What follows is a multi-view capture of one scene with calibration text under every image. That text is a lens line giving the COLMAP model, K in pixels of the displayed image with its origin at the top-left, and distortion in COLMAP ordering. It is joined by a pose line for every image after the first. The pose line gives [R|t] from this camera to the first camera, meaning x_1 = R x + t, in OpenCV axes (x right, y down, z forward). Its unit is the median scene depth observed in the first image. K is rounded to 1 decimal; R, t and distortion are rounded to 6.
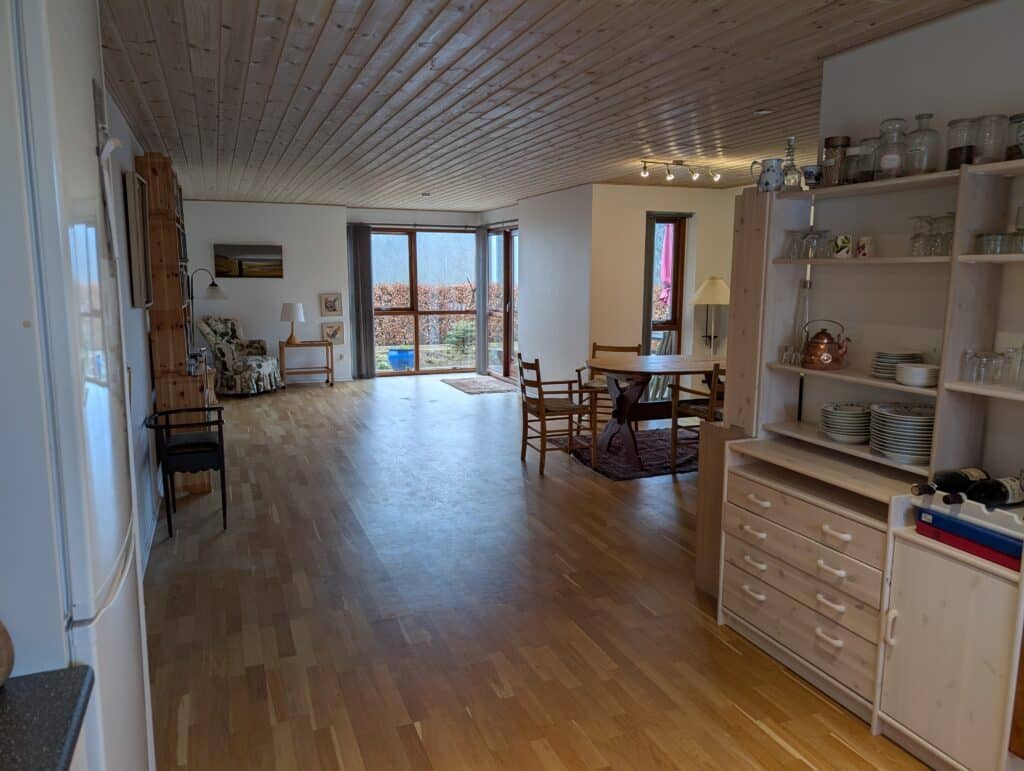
lens RADIAL K [[737.3, 0, 512.0], [0, 737.3, 385.5], [0, 0, 1]] dist [0.017781, -0.011623]
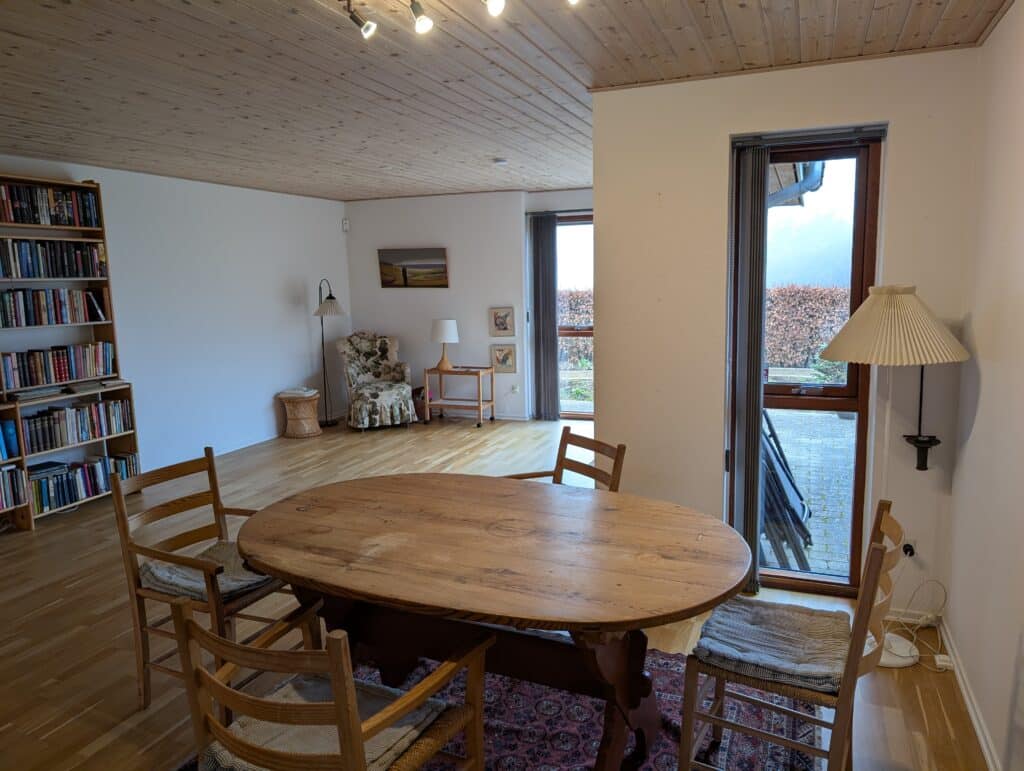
lens RADIAL K [[738.3, 0, 512.0], [0, 738.3, 385.5], [0, 0, 1]] dist [0.159155, -0.002141]
pose [[0.725037, 0.085099, -0.683432, 0.308650], [-0.081836, 0.995952, 0.037196, -0.074311], [0.683830, 0.028961, 0.729066, 0.455750]]
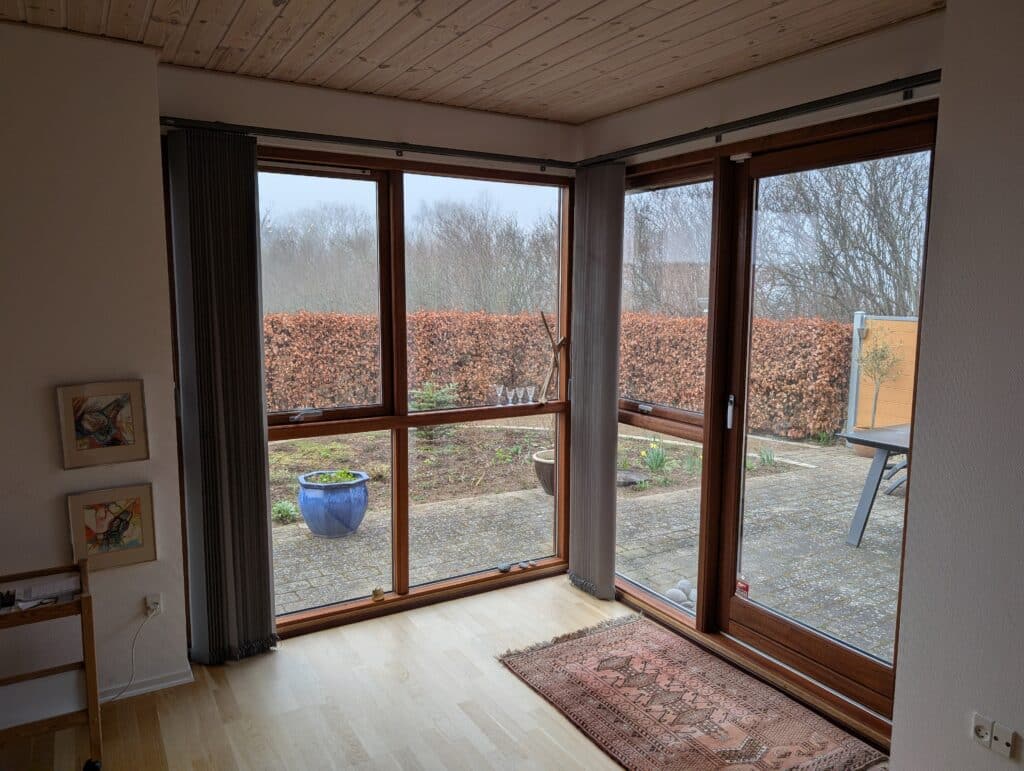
lens RADIAL K [[737.3, 0, 512.0], [0, 737.3, 385.5], [0, 0, 1]] dist [0.017781, -0.011623]
pose [[0.987811, -0.017708, 0.154647, -0.144652], [0.020880, 0.999603, -0.018916, -0.117951], [-0.154251, 0.021914, 0.987789, 0.737059]]
